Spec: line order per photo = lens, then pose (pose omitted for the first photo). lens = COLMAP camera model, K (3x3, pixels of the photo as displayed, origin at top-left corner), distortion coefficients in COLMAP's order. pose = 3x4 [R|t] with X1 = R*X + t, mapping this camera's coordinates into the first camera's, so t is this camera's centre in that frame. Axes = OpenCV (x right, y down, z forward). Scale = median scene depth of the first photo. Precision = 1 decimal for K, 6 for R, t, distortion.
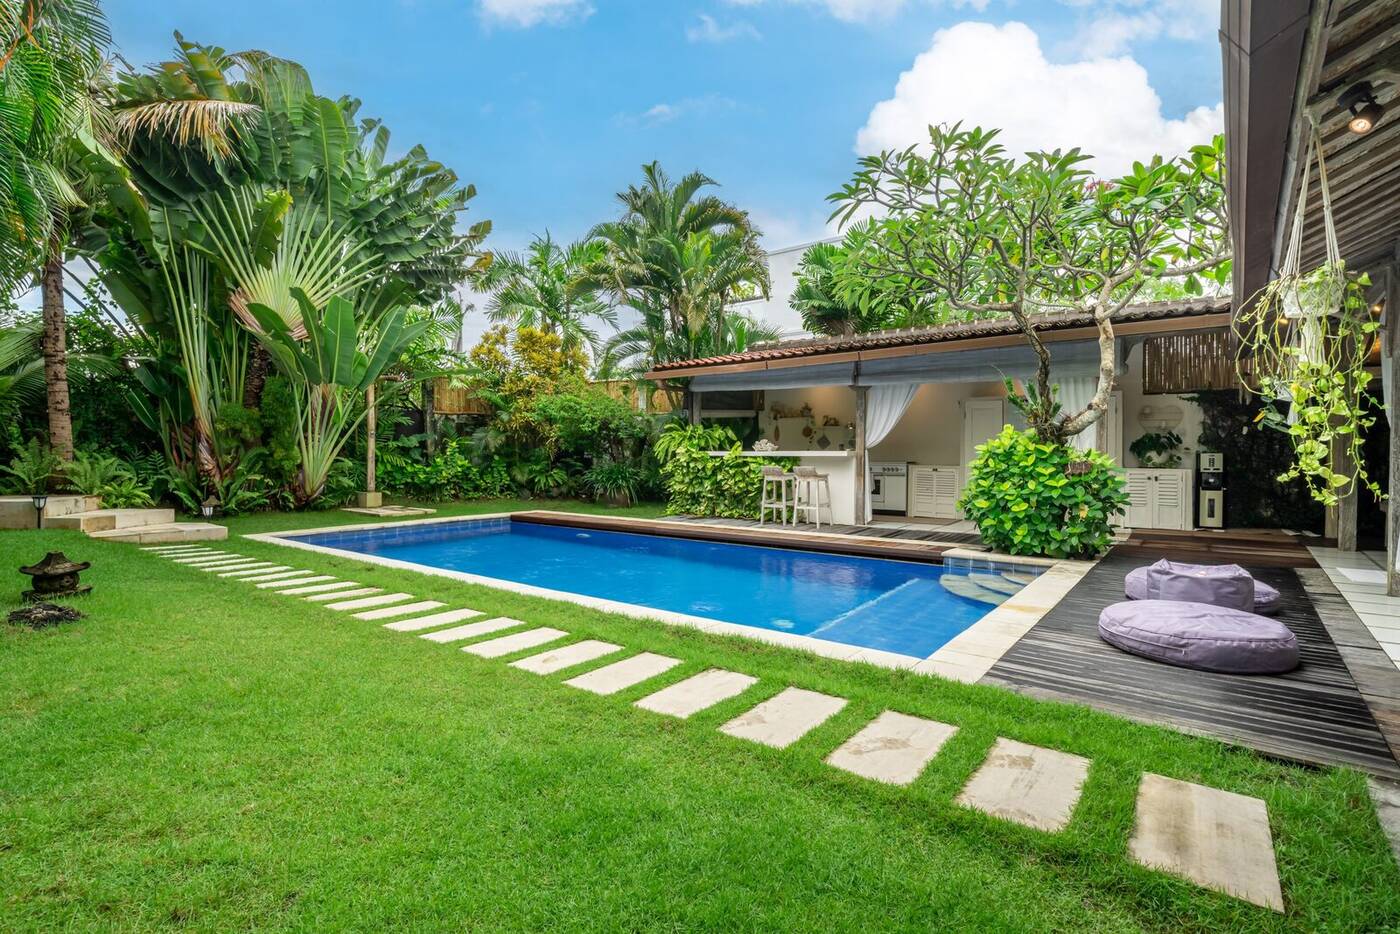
lens RADIAL K [[689.2, 0, 702.8], [0, 689.2, 458.6], [0, 0, 1]] dist [-0.001994, -0.001524]
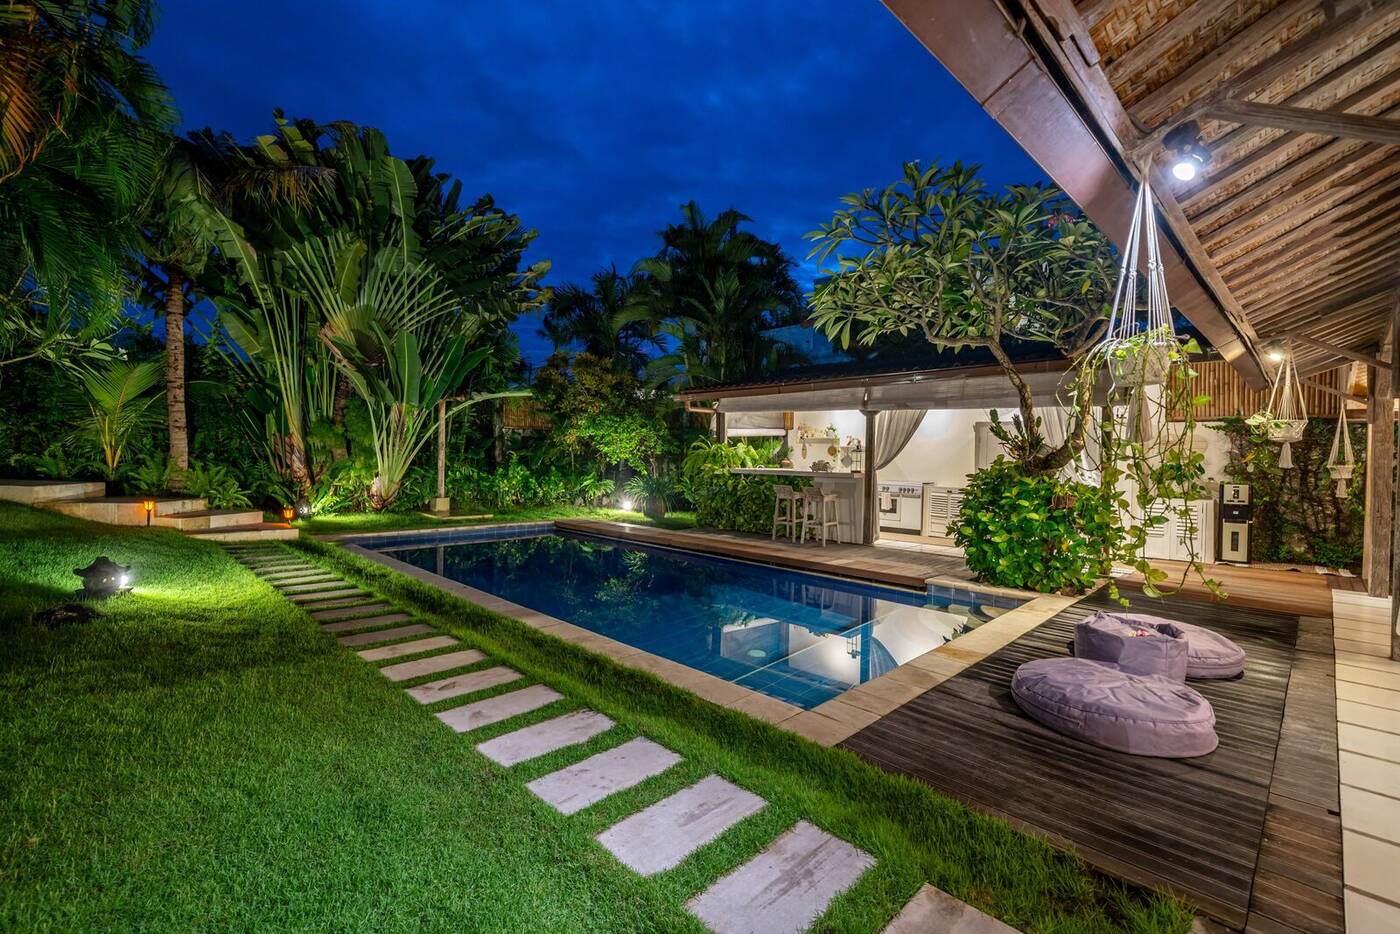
lens RADIAL K [[624.2, 0, 700.7], [0, 624.2, 460.5], [0, 0, 1]] dist [-0.003564, 0.000334]
pose [[0.990735, 0.019466, -0.134406, 0.108758], [-0.019808, 0.999803, -0.001204, -0.024713], [0.134356, 0.003855, 0.990926, 0.033367]]
